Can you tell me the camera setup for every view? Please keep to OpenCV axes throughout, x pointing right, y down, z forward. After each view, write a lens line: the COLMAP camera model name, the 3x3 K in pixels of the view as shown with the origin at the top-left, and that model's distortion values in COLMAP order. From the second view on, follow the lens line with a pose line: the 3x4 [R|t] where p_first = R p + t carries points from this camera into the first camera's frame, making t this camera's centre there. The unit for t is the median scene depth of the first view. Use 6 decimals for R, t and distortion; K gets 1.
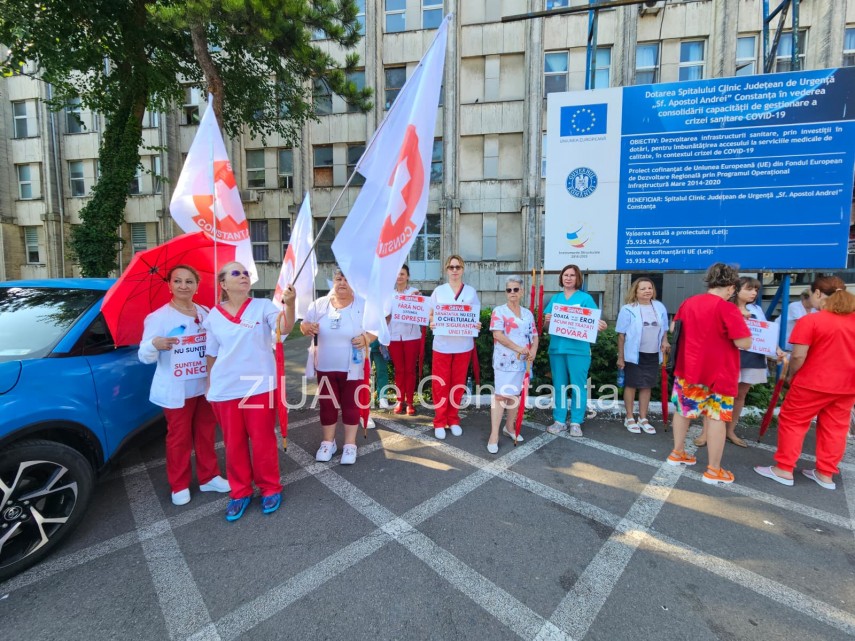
lens RADIAL K [[348.0, 0, 433.2], [0, 348.0, 317.3], [0, 0, 1]] dist [-0.008080, 0.001914]
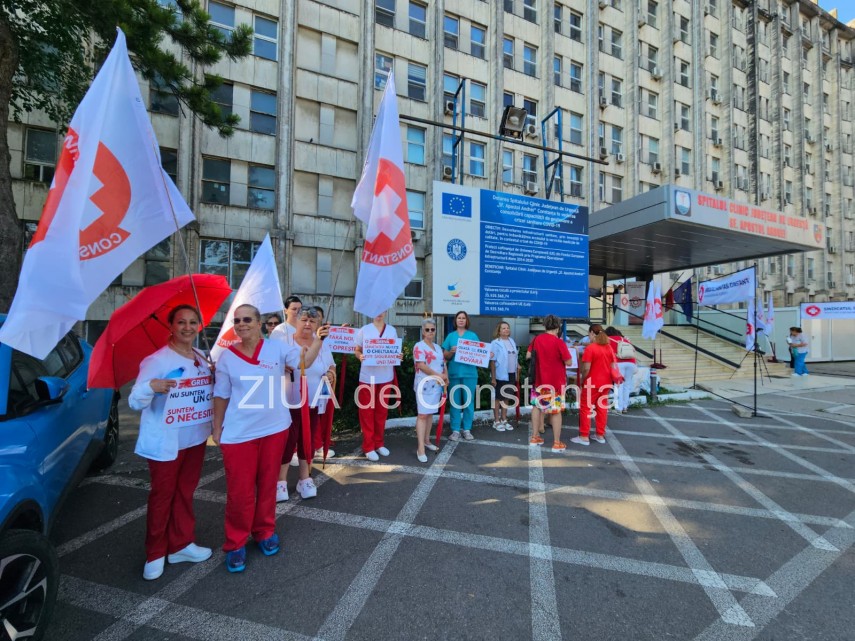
lens RADIAL K [[348.0, 0, 432.0], [0, 348.0, 317.6], [0, 0, 1]] dist [-0.008080, 0.001914]
pose [[0.859109, 0.021673, 0.511333, -0.360807], [0.025488, 0.996051, -0.085041, -0.011719], [-0.511157, 0.086093, 0.855165, -0.089949]]
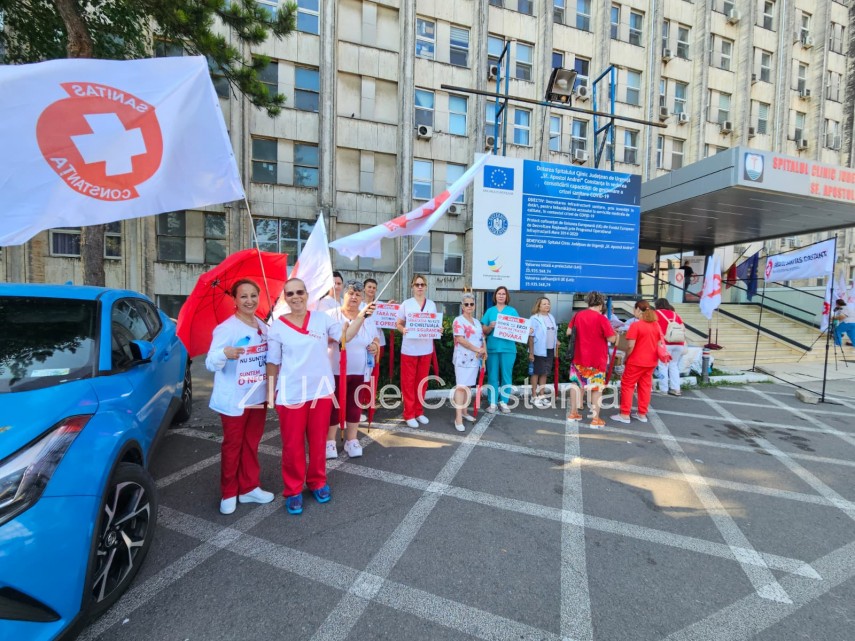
lens RADIAL K [[348.0, 0, 432.6], [0, 348.0, 317.2], [0, 0, 1]] dist [-0.008080, 0.001914]
pose [[0.910890, -0.000596, 0.412648, -0.370377], [0.009651, 0.999756, -0.019858, -0.005315], [-0.412536, 0.022071, 0.910674, -0.109875]]
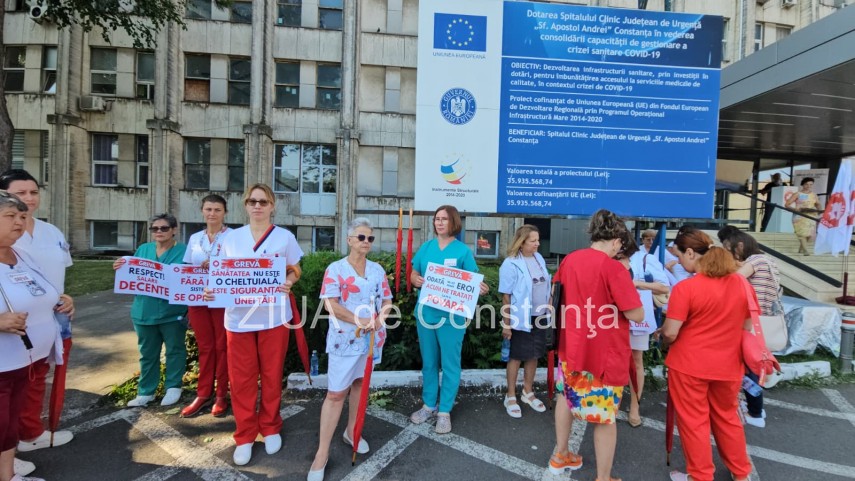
lens RADIAL K [[345.9, 0, 430.3], [0, 345.9, 240.4], [0, 0, 1]] dist [-0.000504, -0.003310]
pose [[0.970123, 0.013360, 0.242246, 0.178239], [-0.004904, 0.999358, -0.035479, -0.040988], [-0.242565, 0.033232, 0.969566, 0.241306]]
